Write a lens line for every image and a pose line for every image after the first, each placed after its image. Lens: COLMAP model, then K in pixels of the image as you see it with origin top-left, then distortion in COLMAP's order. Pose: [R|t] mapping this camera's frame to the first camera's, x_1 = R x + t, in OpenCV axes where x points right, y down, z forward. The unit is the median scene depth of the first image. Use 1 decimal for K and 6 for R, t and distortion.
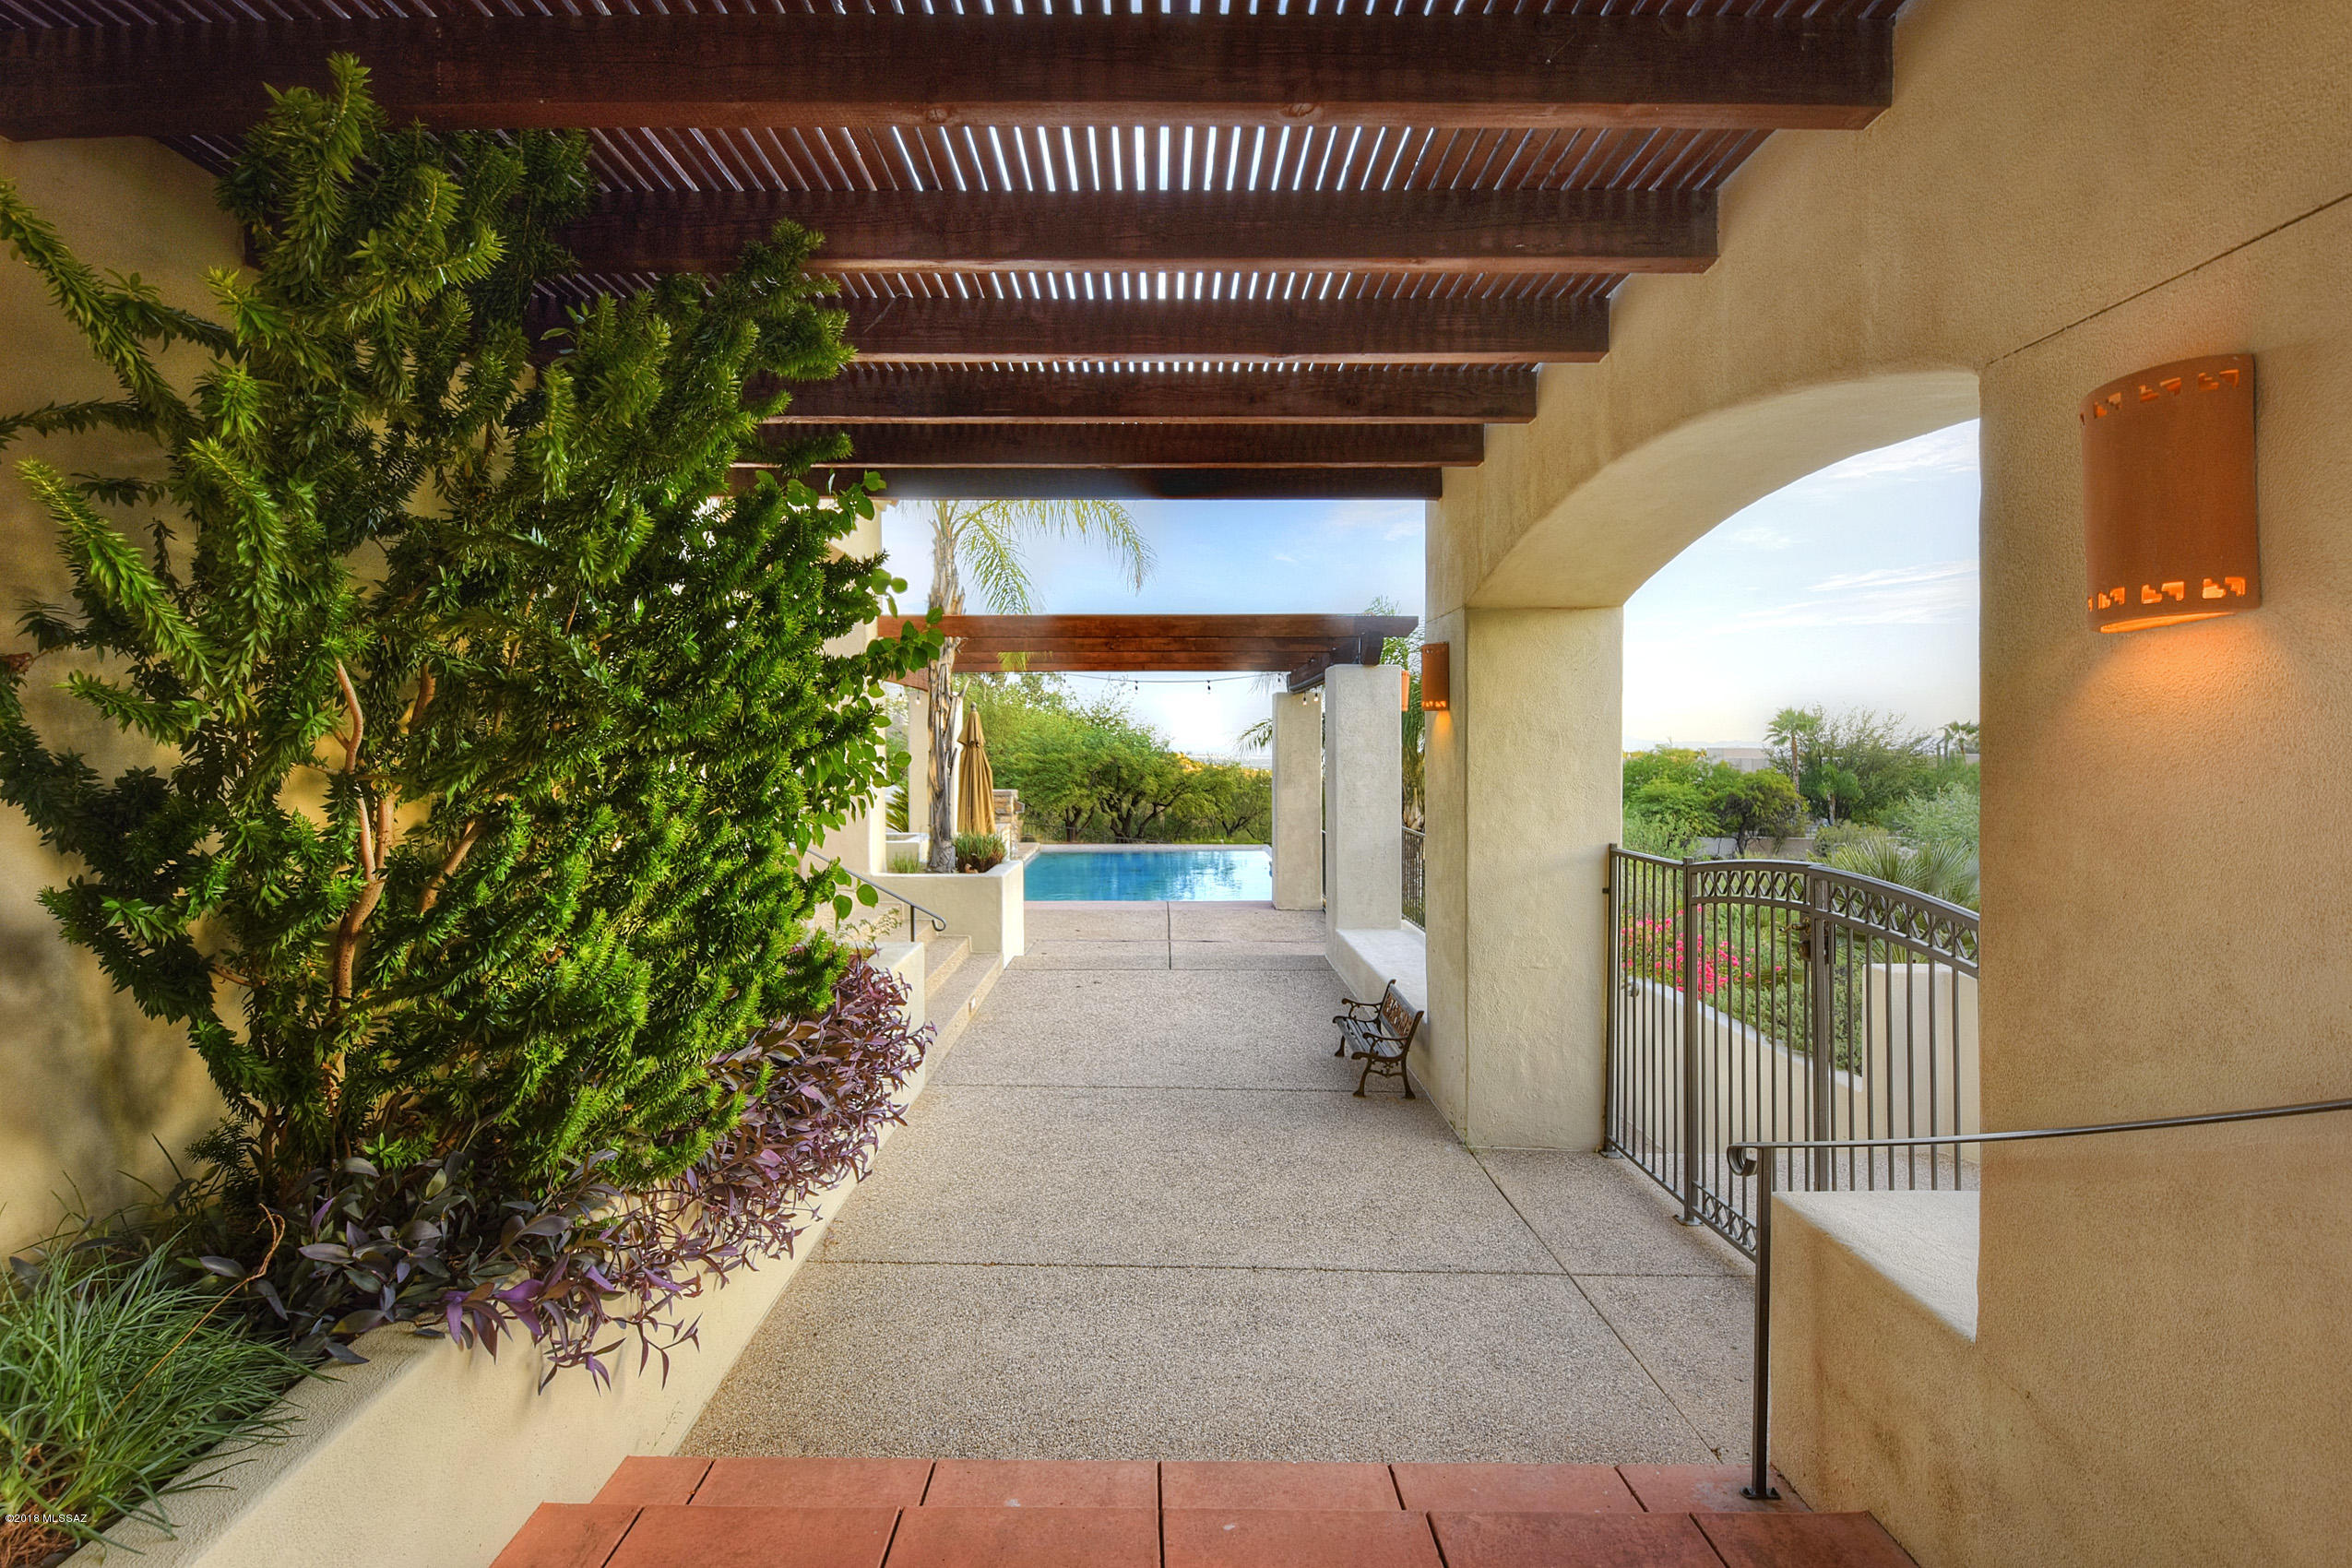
lens RADIAL K [[1058.7, 0, 1112.0], [0, 1058.7, 758.3], [0, 0, 1]] dist [0.000605, -0.006987]
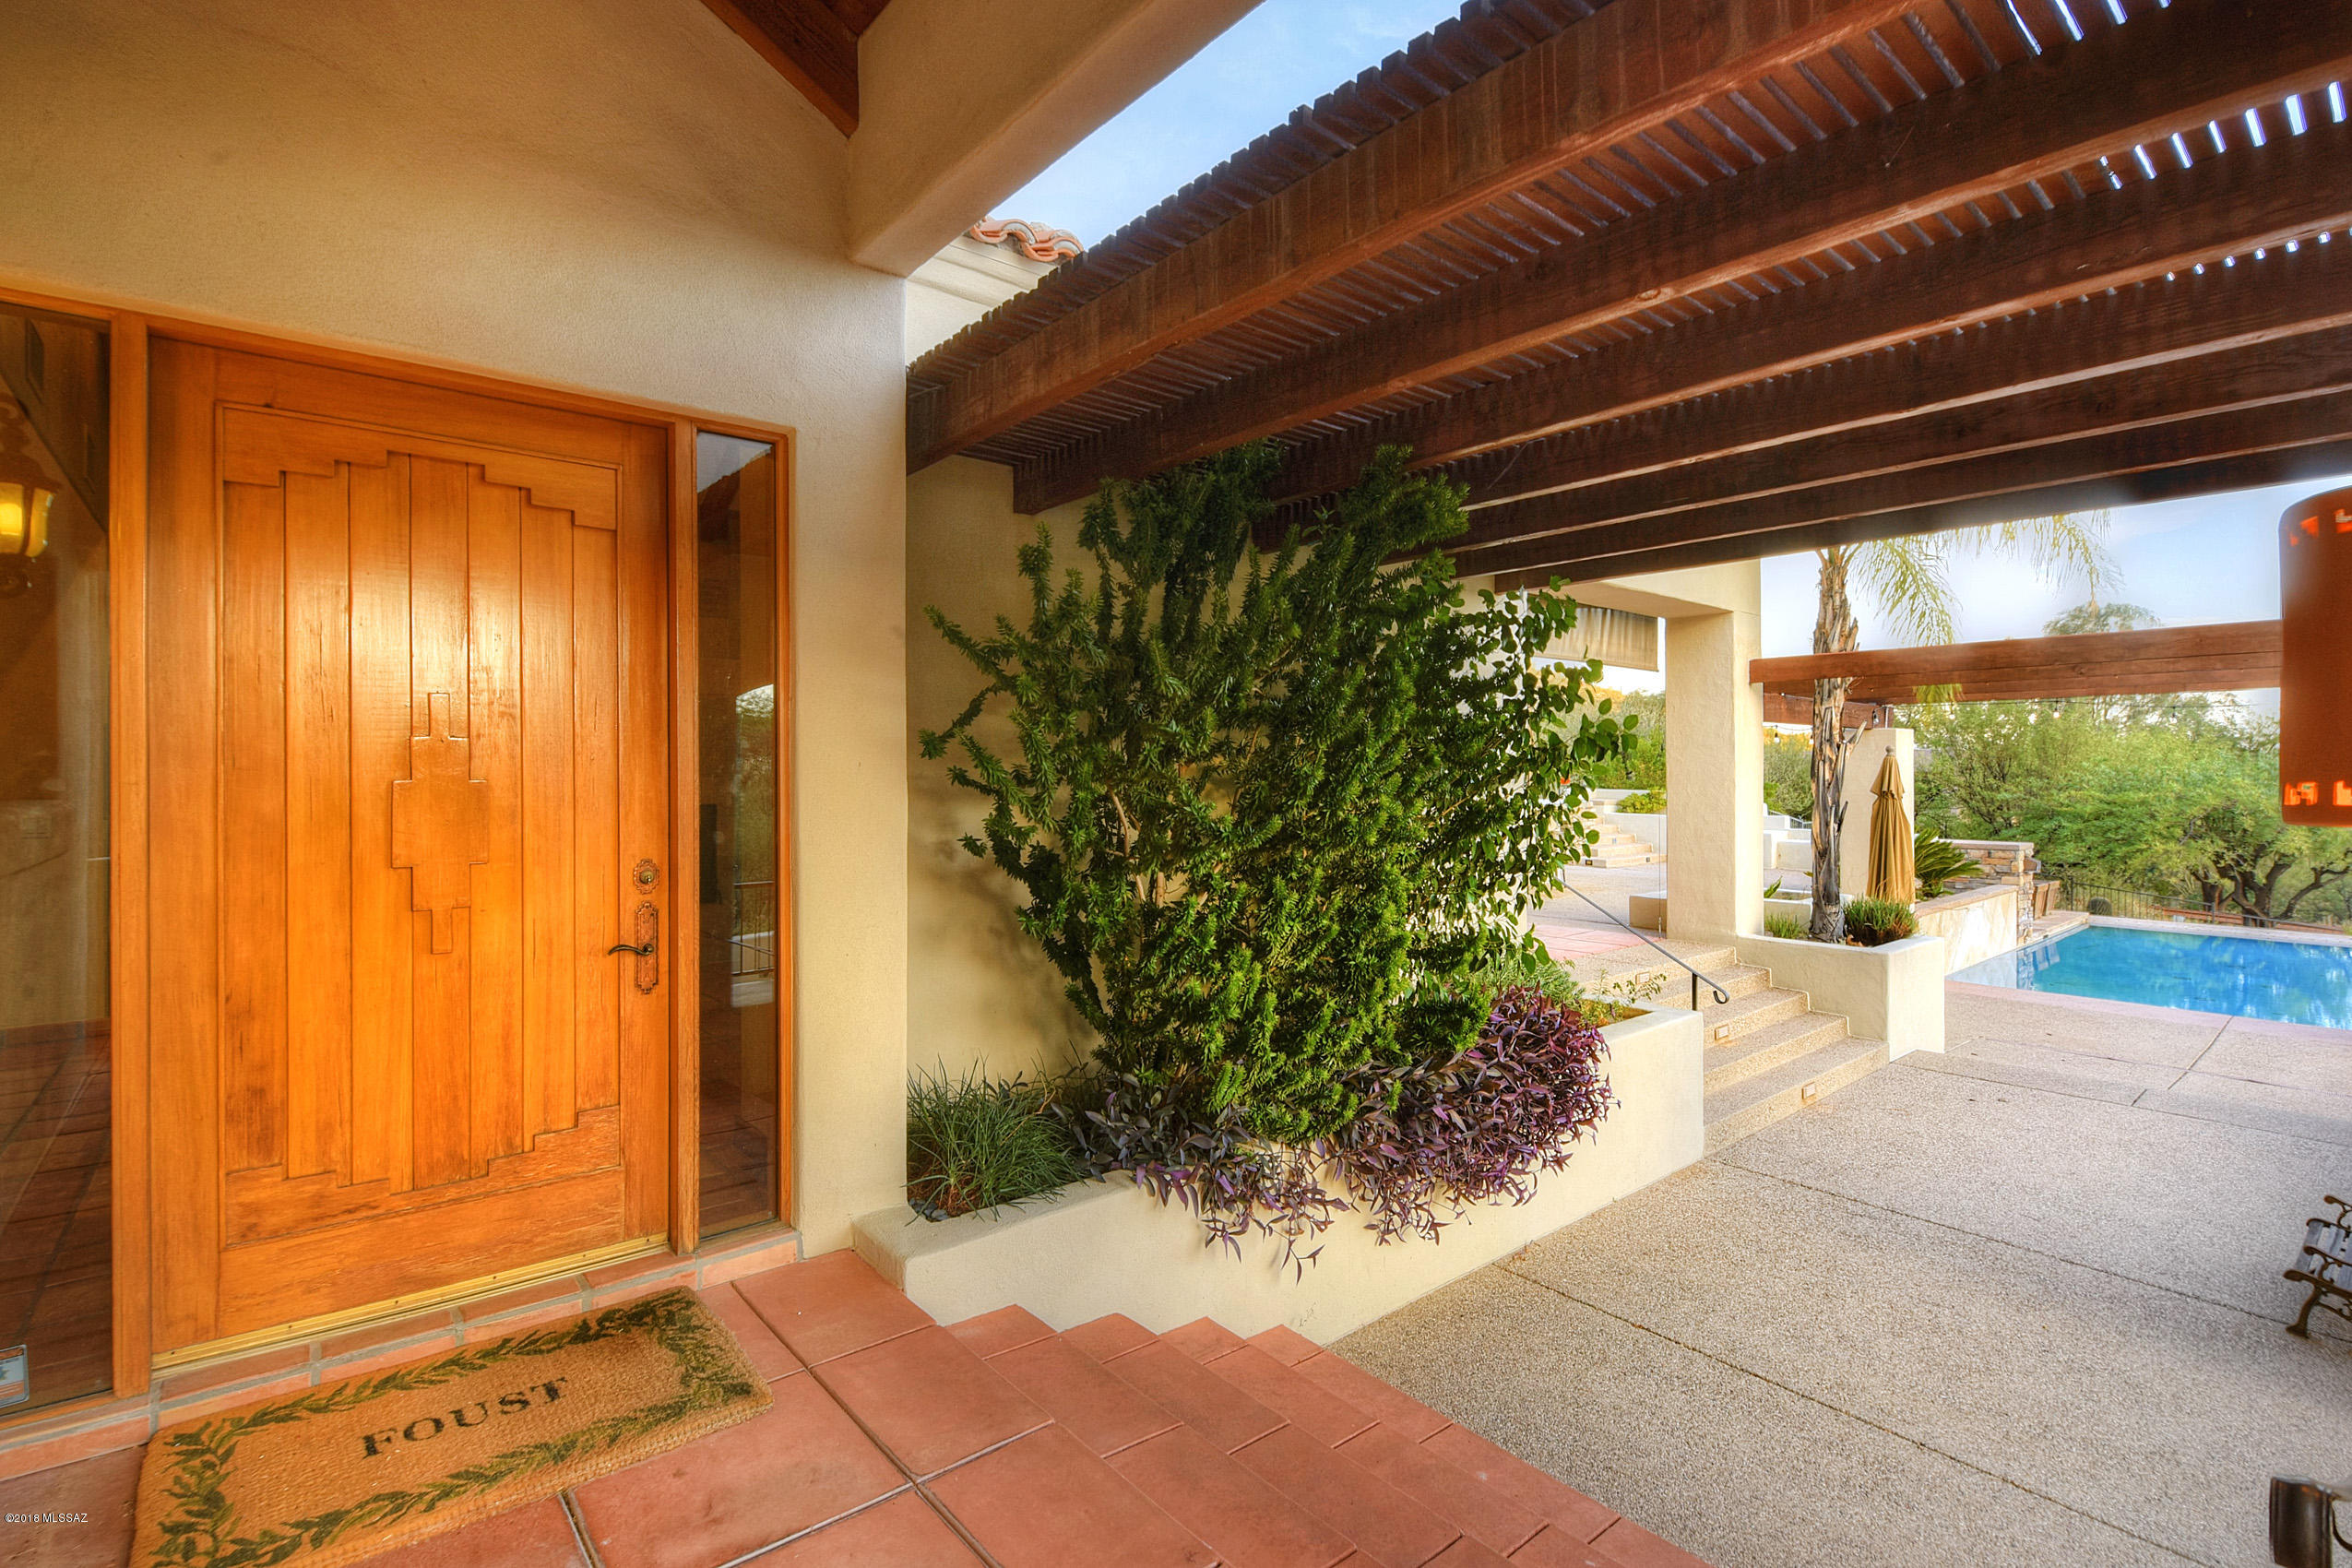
lens RADIAL K [[1058.7, 0, 1112.0], [0, 1058.7, 758.3], [0, 0, 1]] dist [0.000605, -0.006987]
pose [[0.607491, -0.019299, -0.794092, 0.408859], [0.004181, 0.999769, -0.021099, -0.066164], [0.794316, 0.009497, 0.607431, -0.059567]]
